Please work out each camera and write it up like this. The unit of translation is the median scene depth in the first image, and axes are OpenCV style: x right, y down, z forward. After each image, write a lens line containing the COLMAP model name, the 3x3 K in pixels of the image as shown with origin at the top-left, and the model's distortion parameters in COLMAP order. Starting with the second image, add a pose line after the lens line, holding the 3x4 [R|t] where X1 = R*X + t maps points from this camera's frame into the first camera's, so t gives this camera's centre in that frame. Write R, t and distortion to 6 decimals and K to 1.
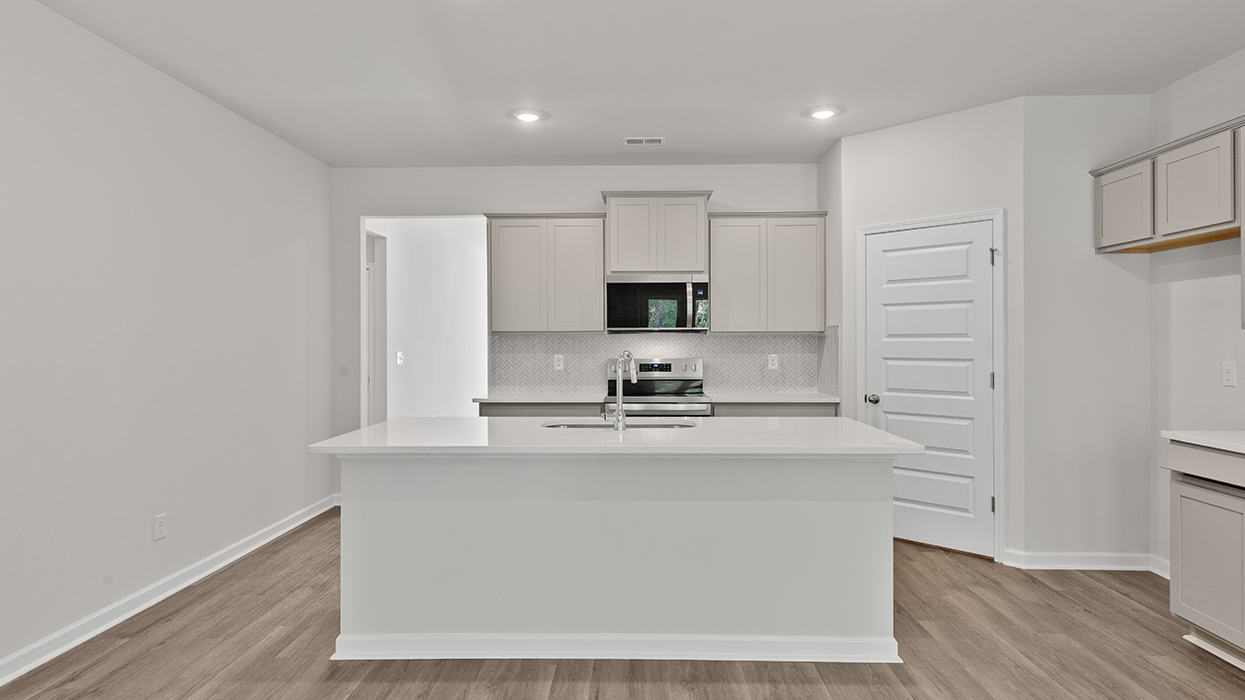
lens RADIAL K [[702.7, 0, 621.6], [0, 702.7, 340.6], [0, 0, 1]] dist [0.003106, 0.000091]
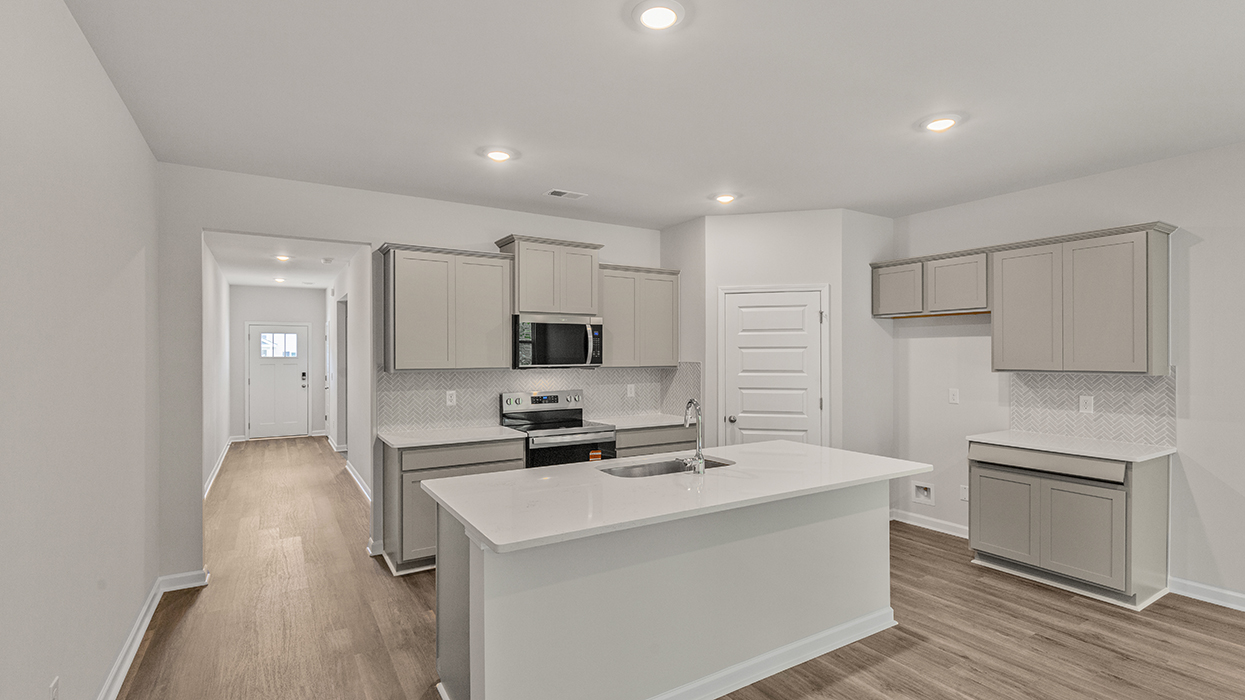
lens RADIAL K [[569.7, 0, 626.1], [0, 569.7, 352.9], [0, 0, 1]] dist [0.001227, 0.000472]
pose [[0.836366, 0.002502, 0.548166, -0.390409], [-0.001024, 0.999995, -0.003003, -0.037299], [-0.548171, 0.001950, 0.836364, 0.221045]]
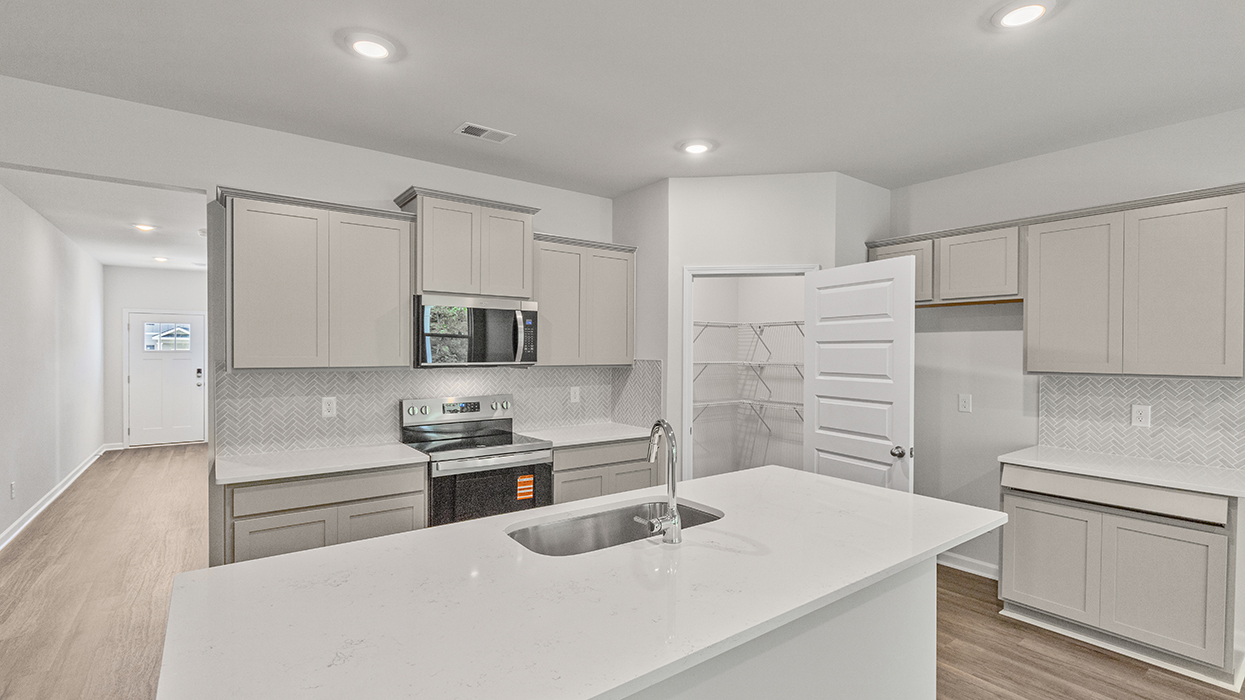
lens RADIAL K [[557.4, 0, 627.4], [0, 557.4, 355.8], [0, 0, 1]] dist [0.002249, 0.000227]
pose [[0.784887, 0.001543, 0.619637, -0.248217], [-0.007975, 0.999939, 0.007612, -0.035900], [-0.619588, -0.010917, 0.784851, 0.411323]]
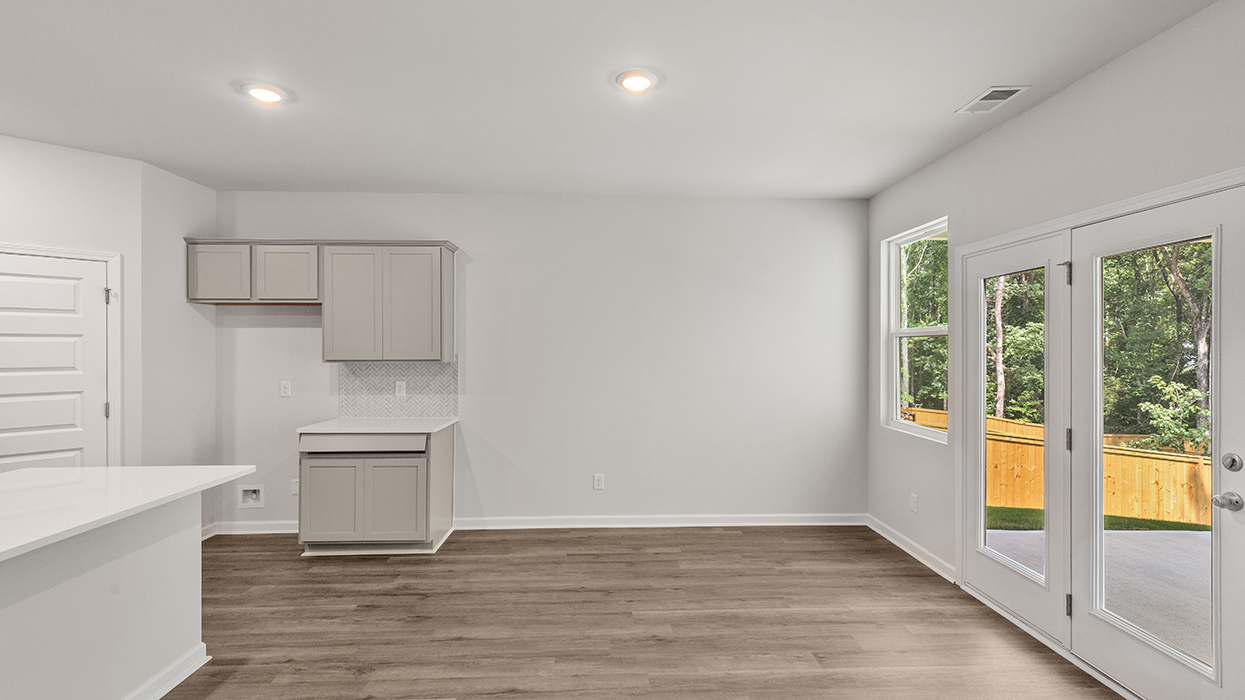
lens RADIAL K [[560.6, 0, 627.8], [0, 560.6, 346.2], [0, 0, 1]] dist [0.001788, 0.000097]
pose [[-0.065136, 0.005085, 0.997863, -0.348184], [0.001290, 0.999987, -0.005012, -0.031848], [-0.997876, 0.000961, -0.065142, 0.225378]]
